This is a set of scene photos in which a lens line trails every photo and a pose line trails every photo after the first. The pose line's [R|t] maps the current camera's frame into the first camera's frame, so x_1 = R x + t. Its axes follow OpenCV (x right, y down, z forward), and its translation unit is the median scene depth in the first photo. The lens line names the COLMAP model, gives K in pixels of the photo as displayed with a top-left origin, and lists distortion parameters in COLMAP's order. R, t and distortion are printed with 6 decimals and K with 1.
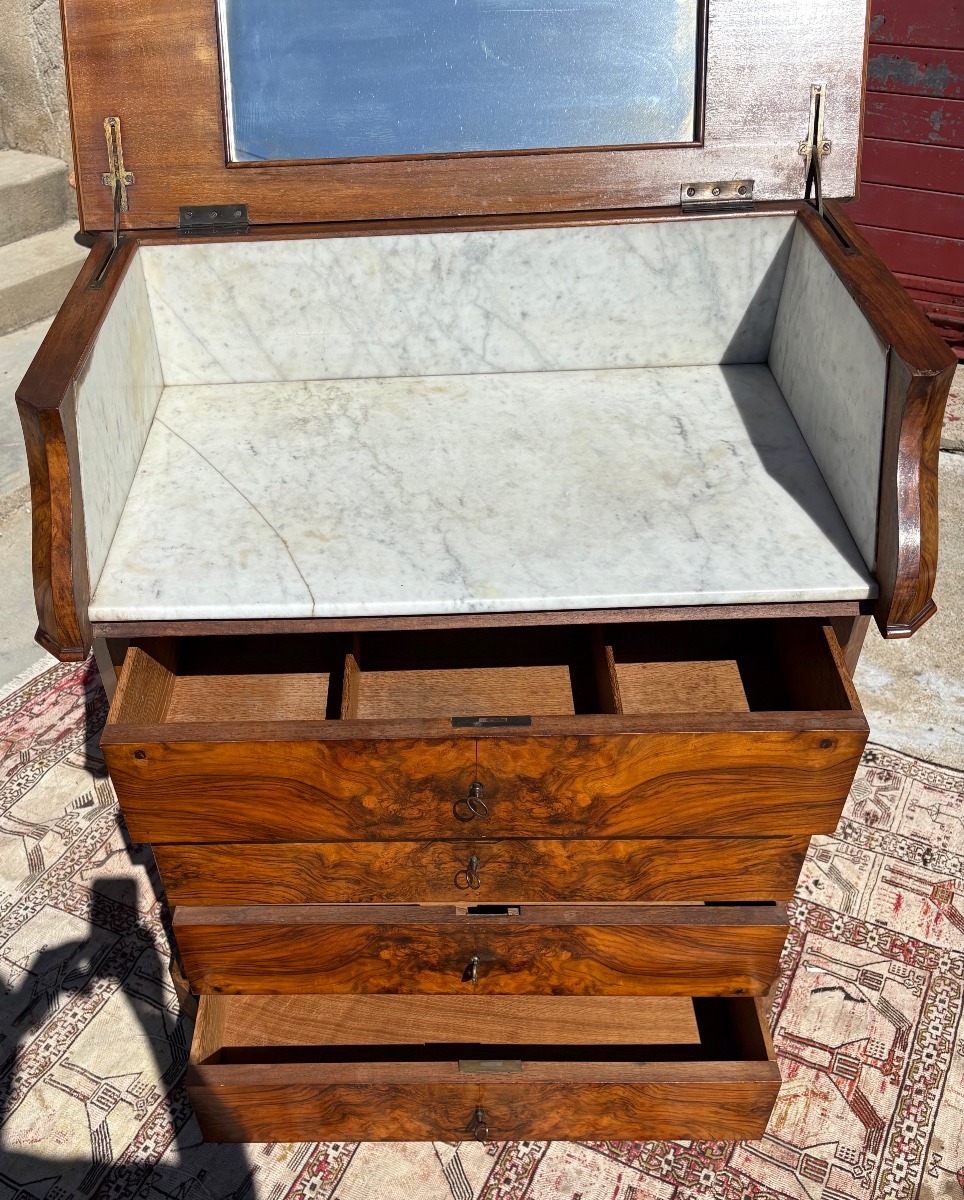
lens RADIAL K [[1146.7, 0, 392.2], [0, 1146.7, 757.7], [0, 0, 1]] dist [0.013441, 0.000000]
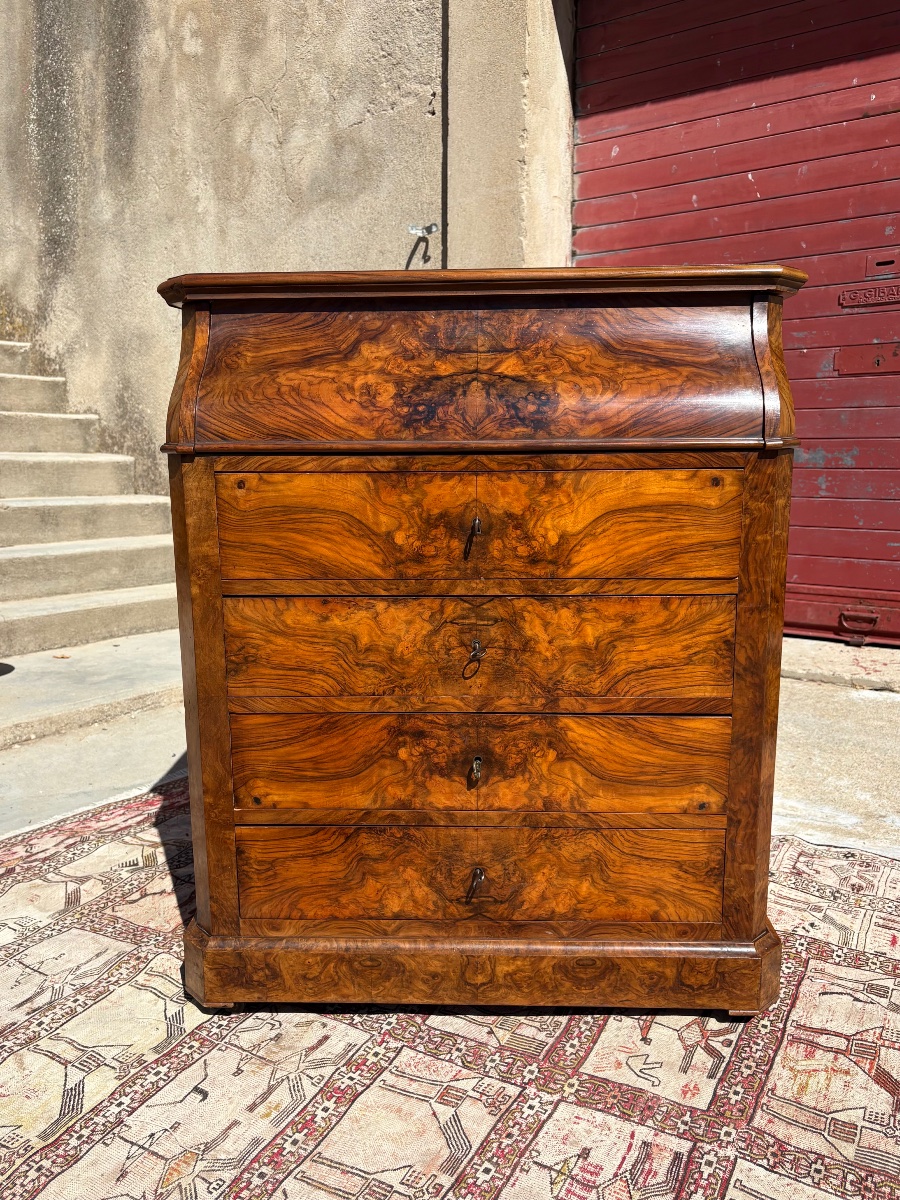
lens RADIAL K [[963.9, 0, 455.4], [0, 963.9, 599.9], [0, 0, 1]] dist [0.048803, -0.058122]
pose [[0.999187, 0.040160, -0.003640, 0.041916], [-0.035745, 0.840295, -0.540949, 0.419238], [-0.018666, 0.540639, 0.841047, 0.119992]]
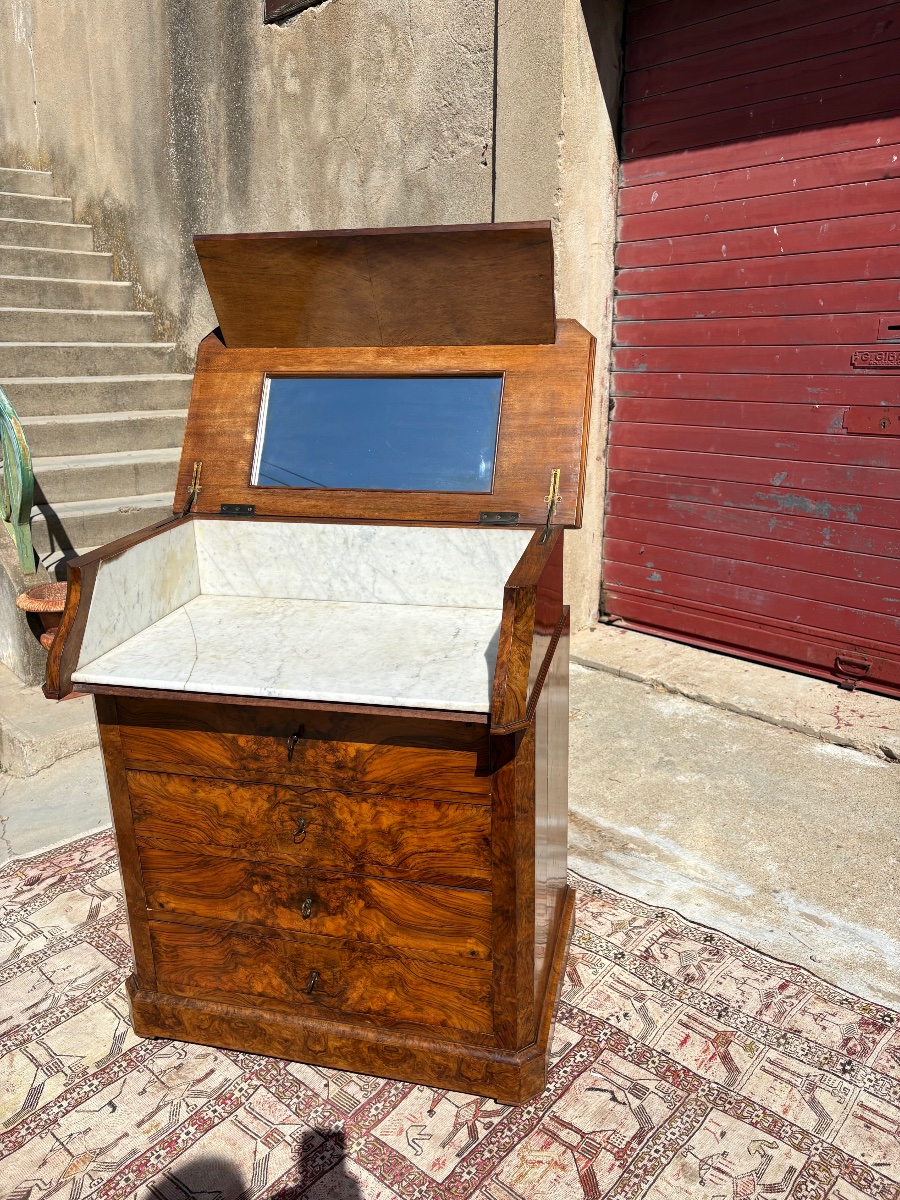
lens RADIAL K [[915.9, 0, 447.4], [0, 915.9, 594.5], [0, 0, 1]] dist [0.041520, -0.045543]
pose [[0.976169, 0.087448, -0.198610, 0.403835], [-0.165207, 0.892901, -0.418848, 0.183896], [0.140712, 0.441679, 0.886070, -0.176867]]
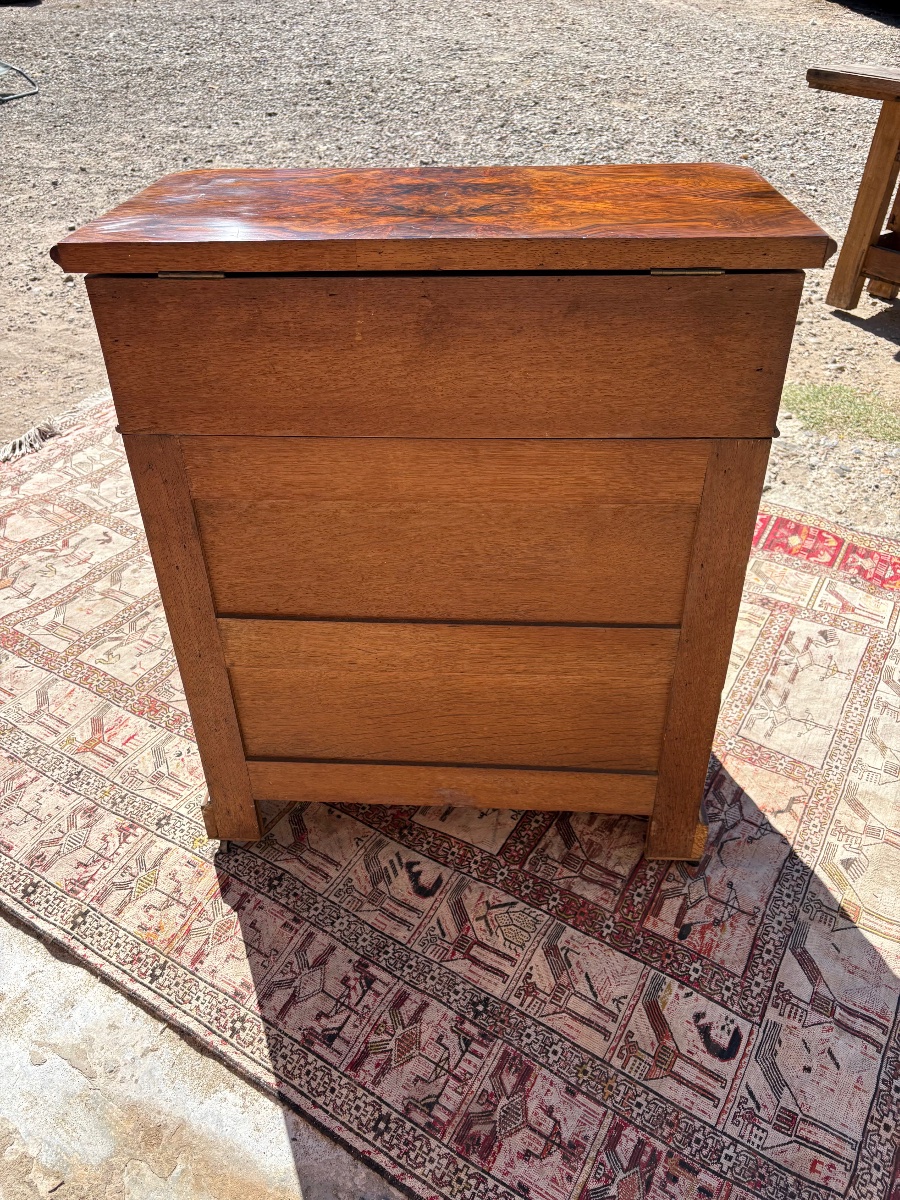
lens RADIAL K [[915.9, 0, 434.5], [0, 915.9, 591.3], [0, 0, 1]] dist [0.041520, -0.045543]
pose [[-0.996012, 0.034961, 0.082079, 0.006553], [0.087345, 0.194791, 0.976948, -1.046200], [0.018167, 0.980222, -0.197067, 1.228070]]
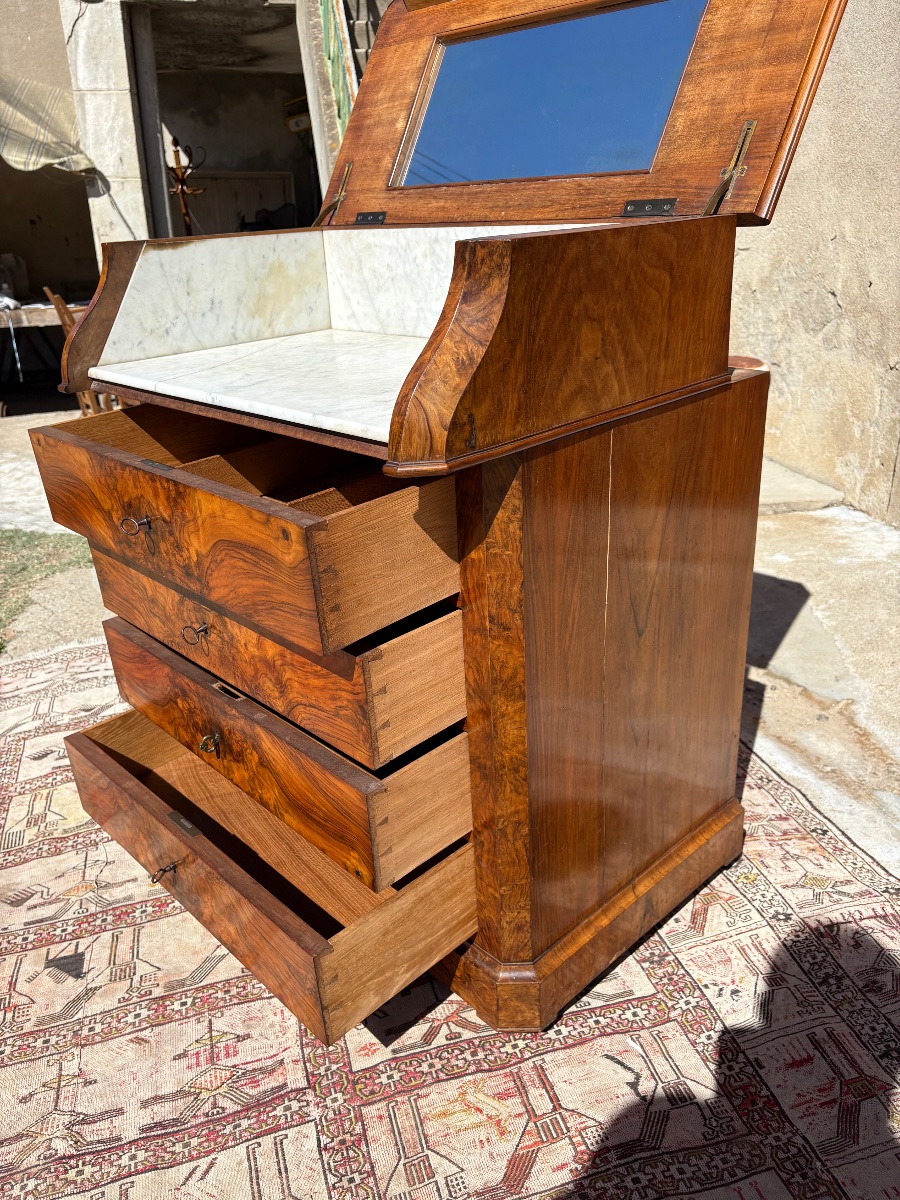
lens RADIAL K [[915.9, 0, 451.2], [0, 915.9, 605.8], [0, 0, 1]] dist [0.041520, -0.045543]
pose [[0.705864, 0.297971, -0.642627, 0.692211], [-0.476881, 0.870728, -0.120072, 0.048444], [0.523776, 0.391211, 0.756712, 0.291006]]
